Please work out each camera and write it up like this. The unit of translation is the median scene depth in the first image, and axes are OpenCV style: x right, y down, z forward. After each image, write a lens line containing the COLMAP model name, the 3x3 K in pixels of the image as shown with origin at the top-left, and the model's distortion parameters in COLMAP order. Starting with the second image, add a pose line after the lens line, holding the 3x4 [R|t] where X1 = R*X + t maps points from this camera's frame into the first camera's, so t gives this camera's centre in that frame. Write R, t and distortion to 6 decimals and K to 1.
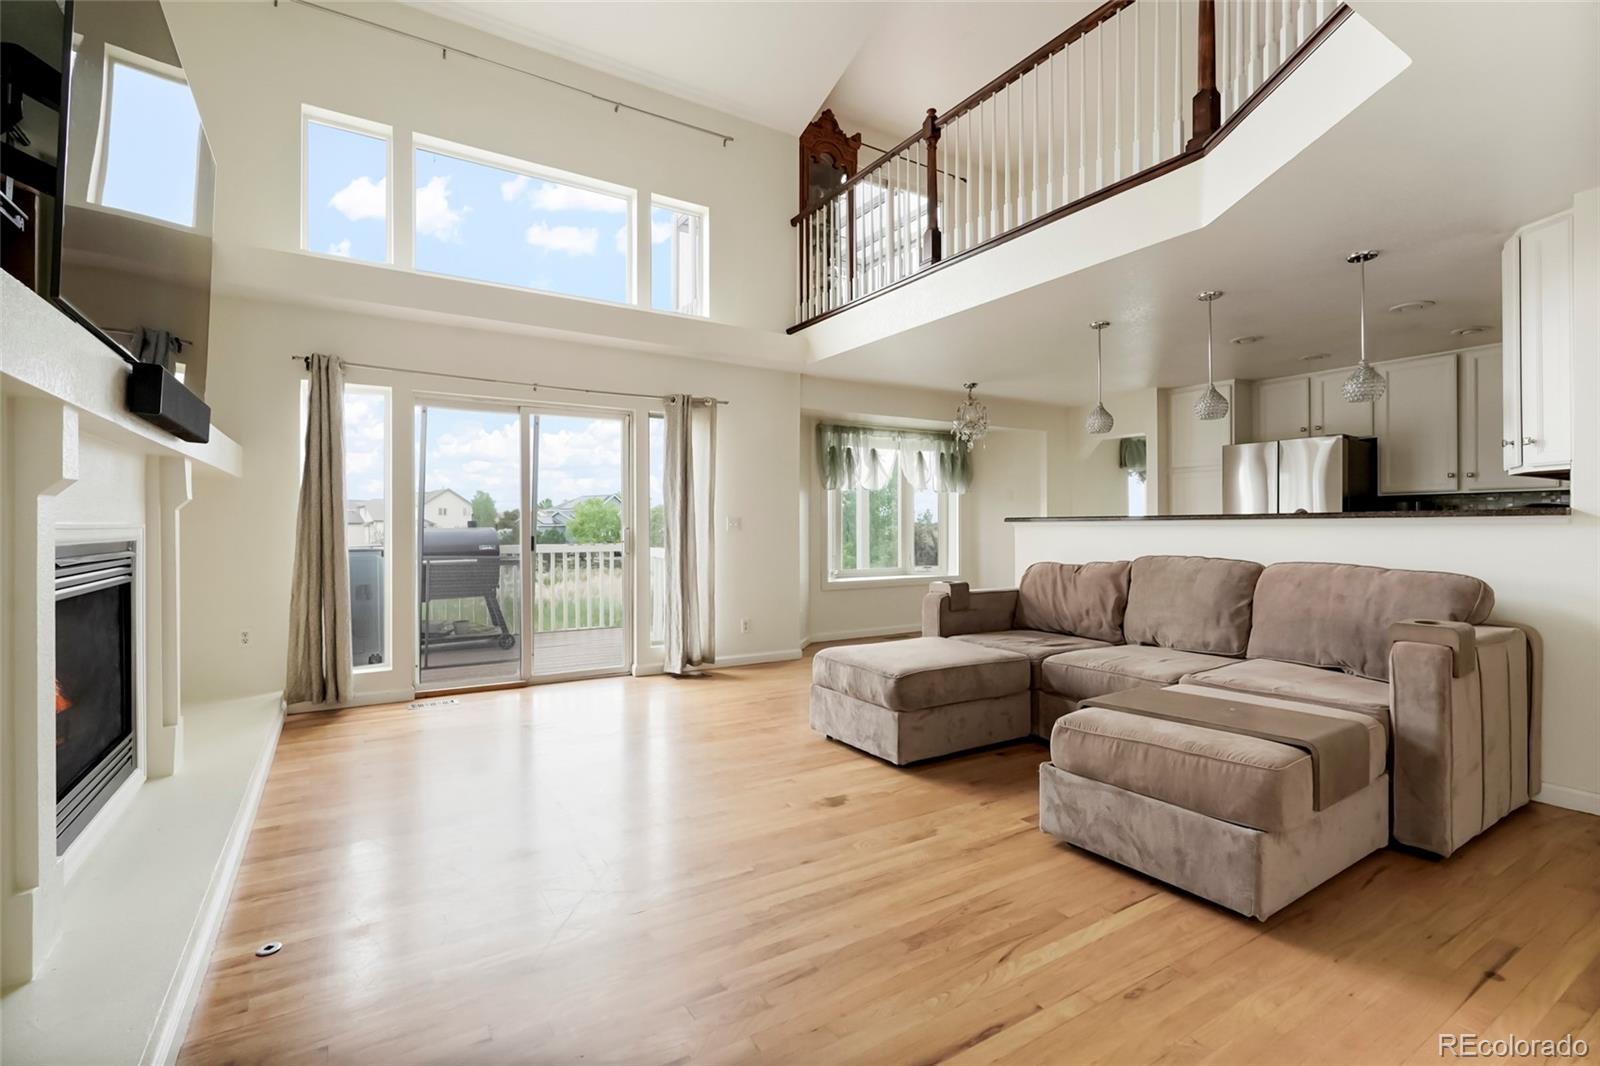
lens RADIAL K [[729.8, 0, 791.9], [0, 729.8, 523.7], [0, 0, 1]] dist [-0.004598, 0.004761]
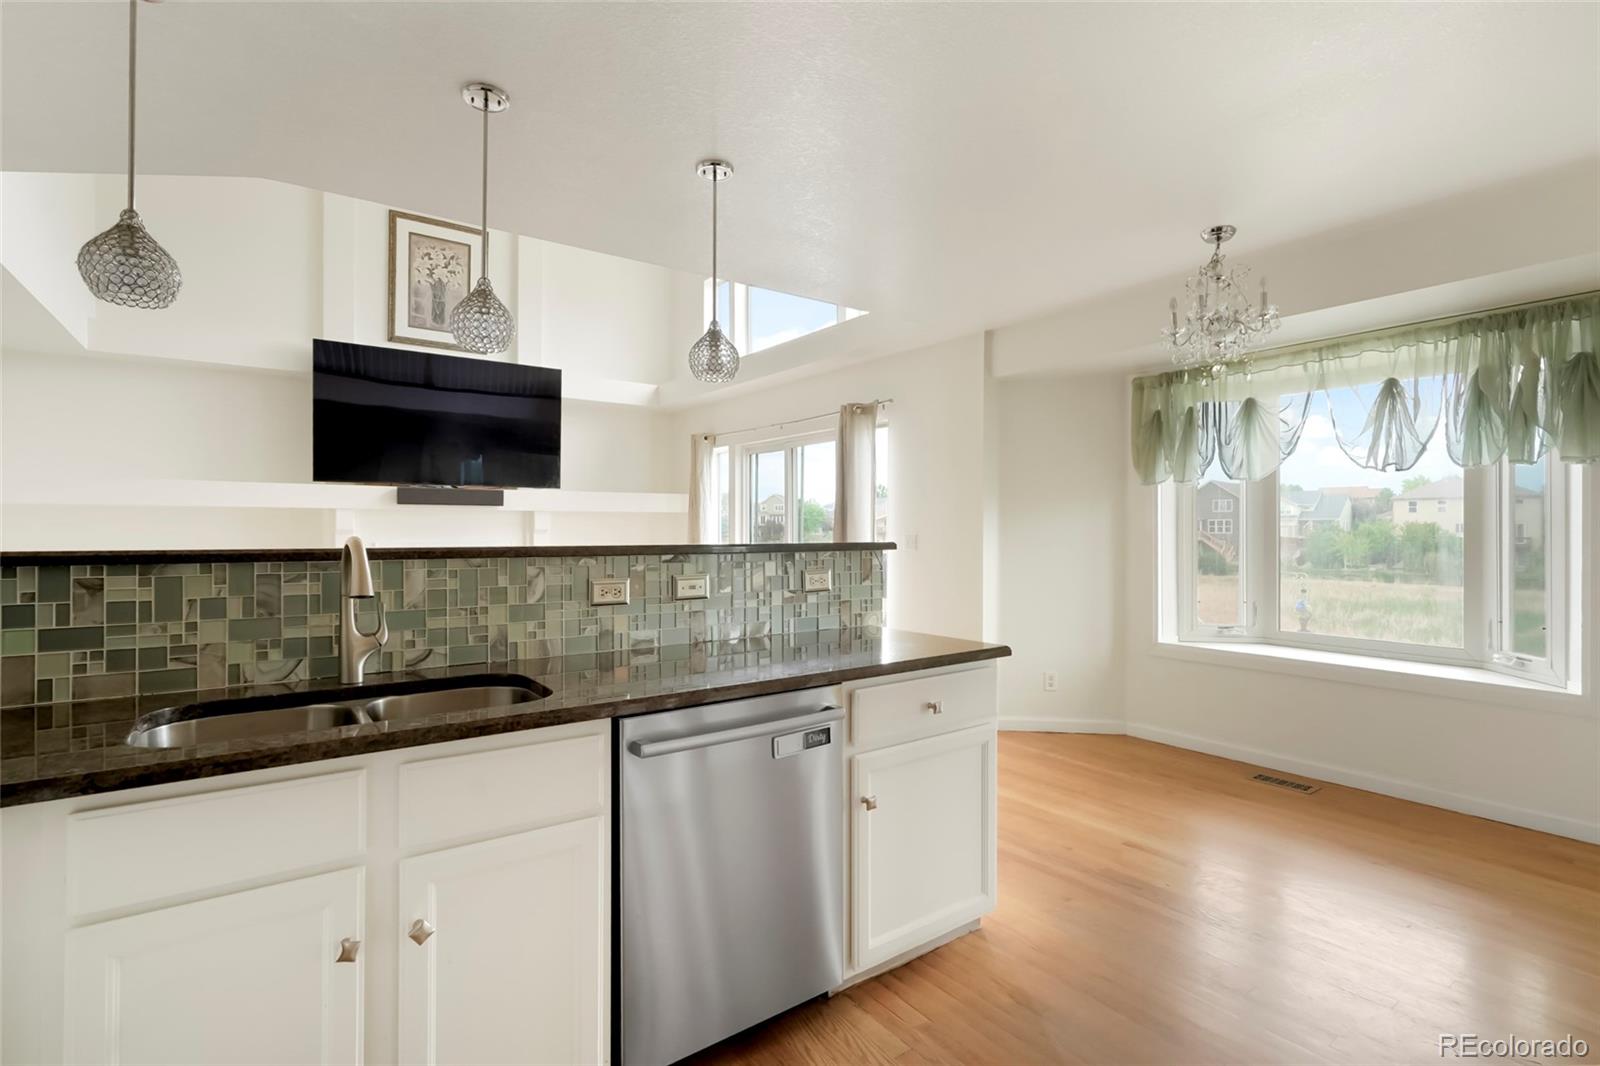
lens RADIAL K [[729.8, 0, 804.1], [0, 729.8, 527.3], [0, 0, 1]] dist [-0.004598, 0.004761]
pose [[0.090942, -0.001411, -0.995855, 0.989739], [0.002717, 0.999996, -0.001169, -0.022204], [0.995852, -0.002599, 0.090946, 1.084882]]
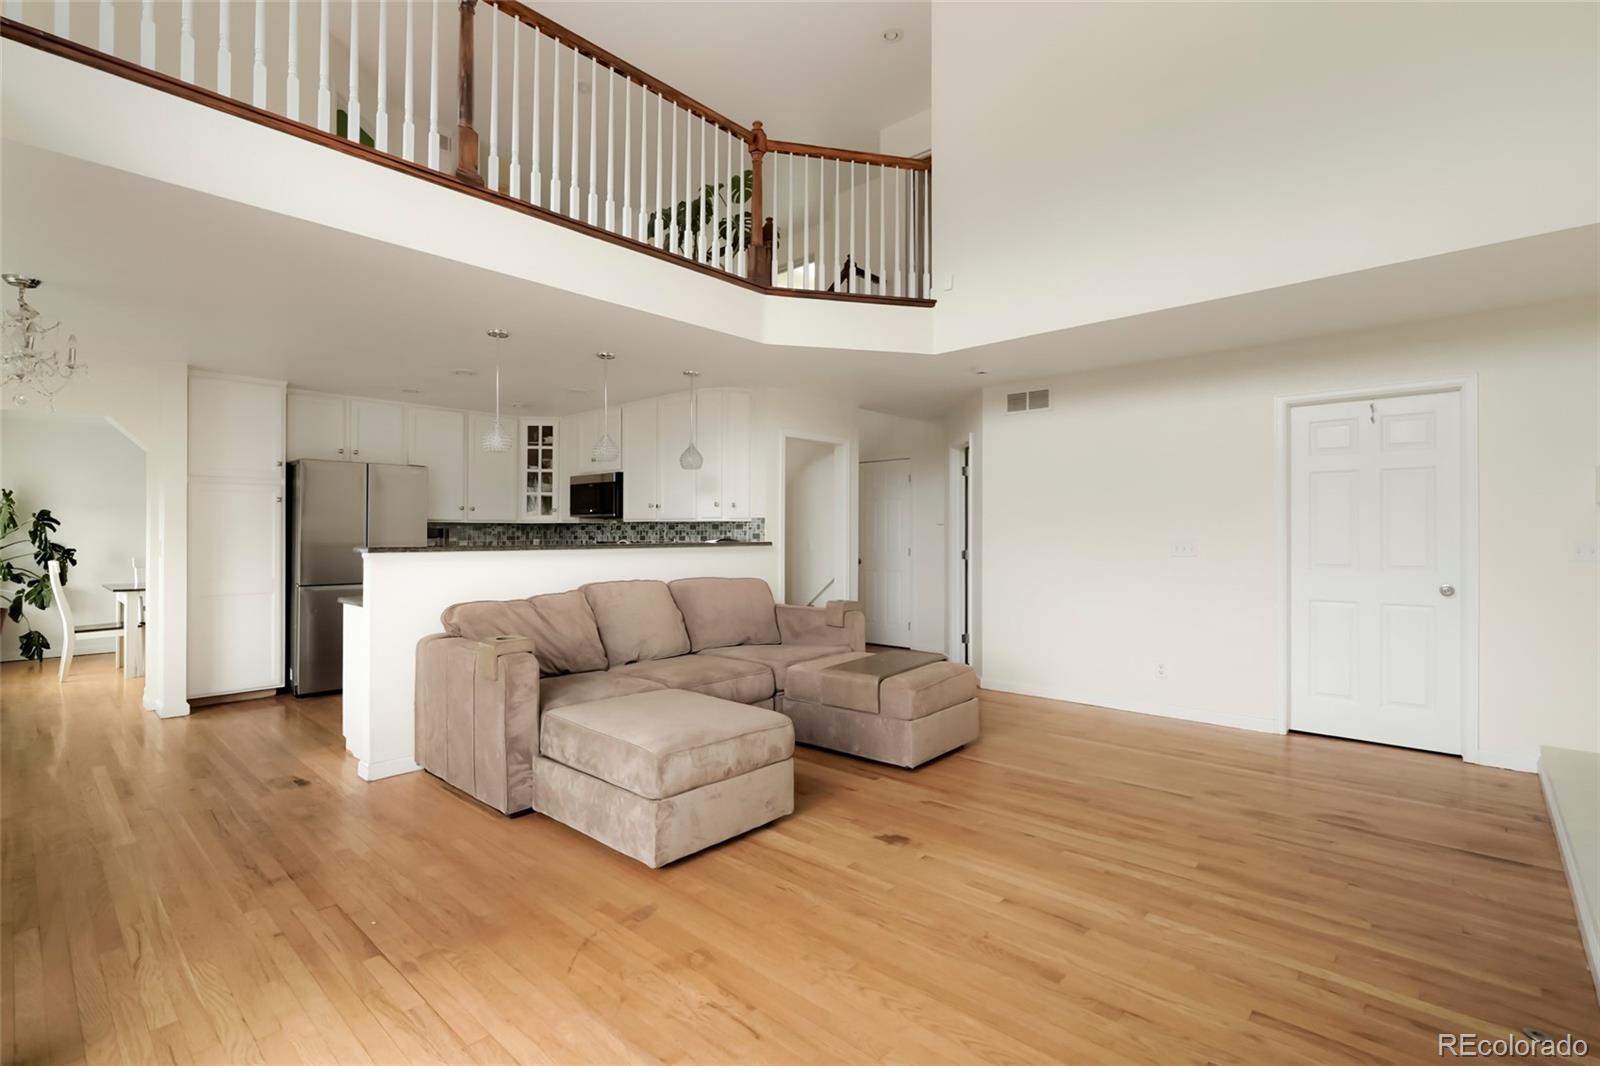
lens RADIAL K [[729.8, 0, 798.4], [0, 729.8, 524.8], [0, 0, 1]] dist [-0.004598, 0.004761]
pose [[-0.266964, 0.016404, 0.963567, -0.579673], [-0.000485, 0.999853, -0.017156, -0.018901], [-0.963707, -0.005048, -0.266916, 0.933913]]
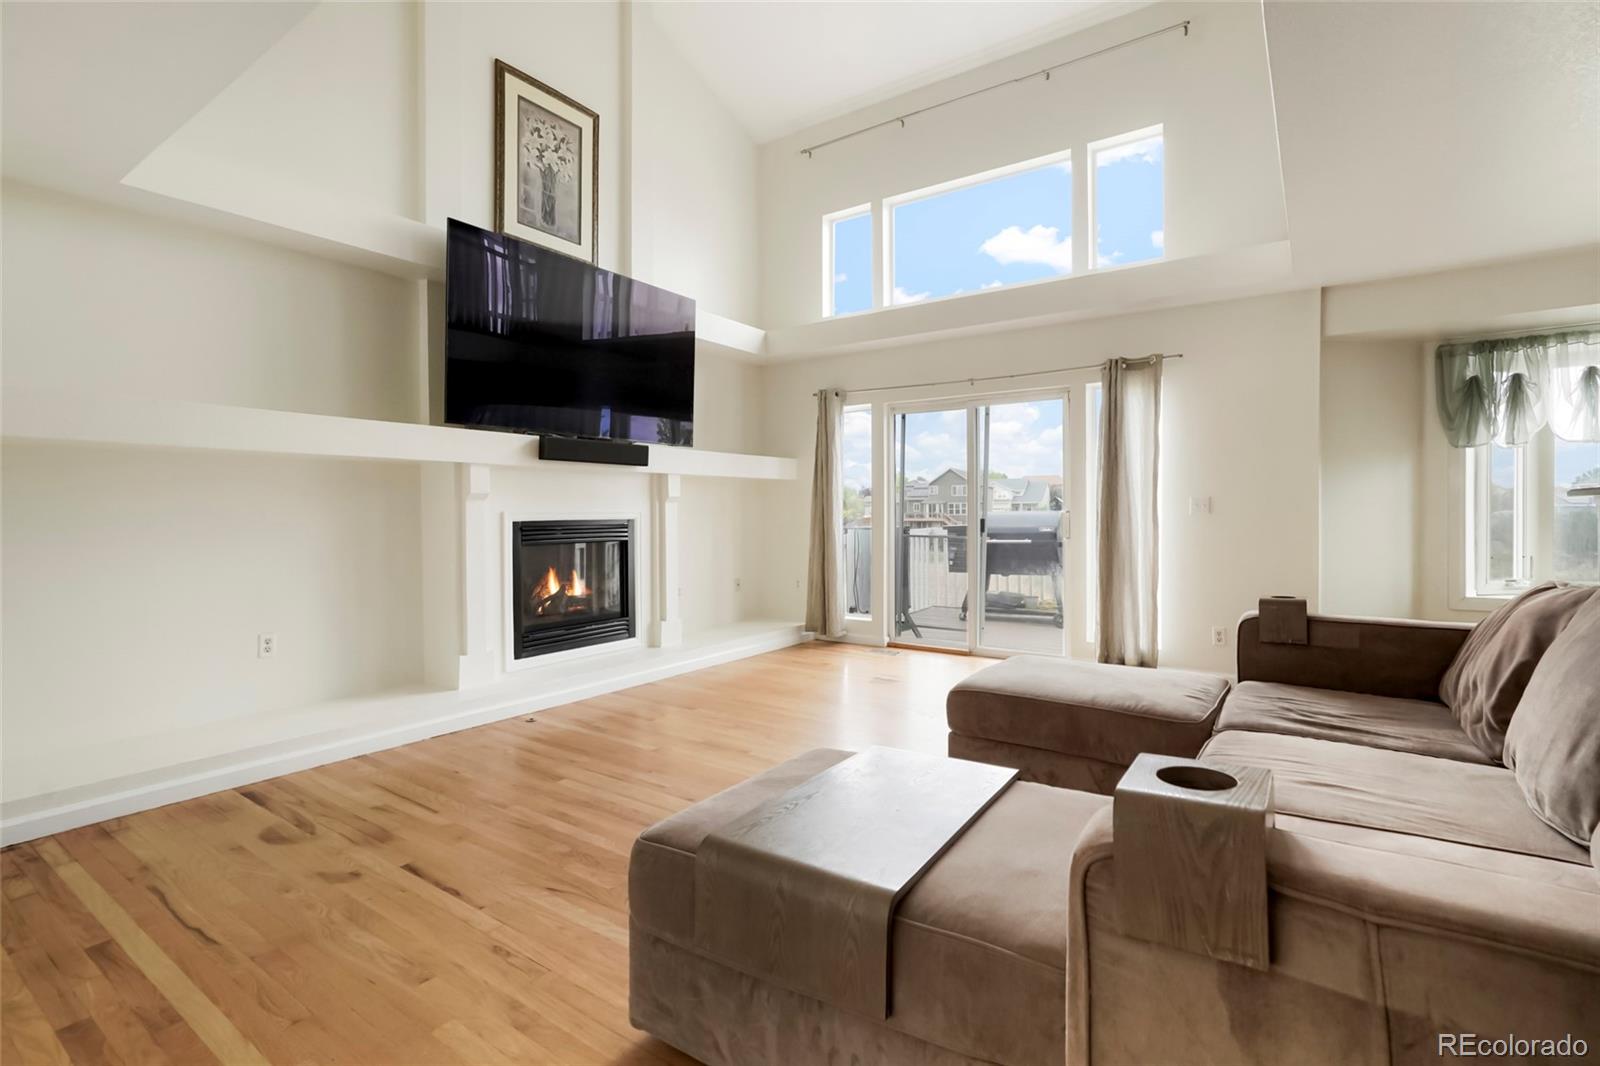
lens RADIAL K [[729.8, 0, 802.1], [0, 729.8, 515.8], [0, 0, 1]] dist [-0.004598, 0.004761]
pose [[0.401764, 0.003305, -0.915737, 0.634616], [0.007158, 0.999952, 0.006750, 0.003821], [0.915715, -0.009267, 0.401721, 0.386280]]
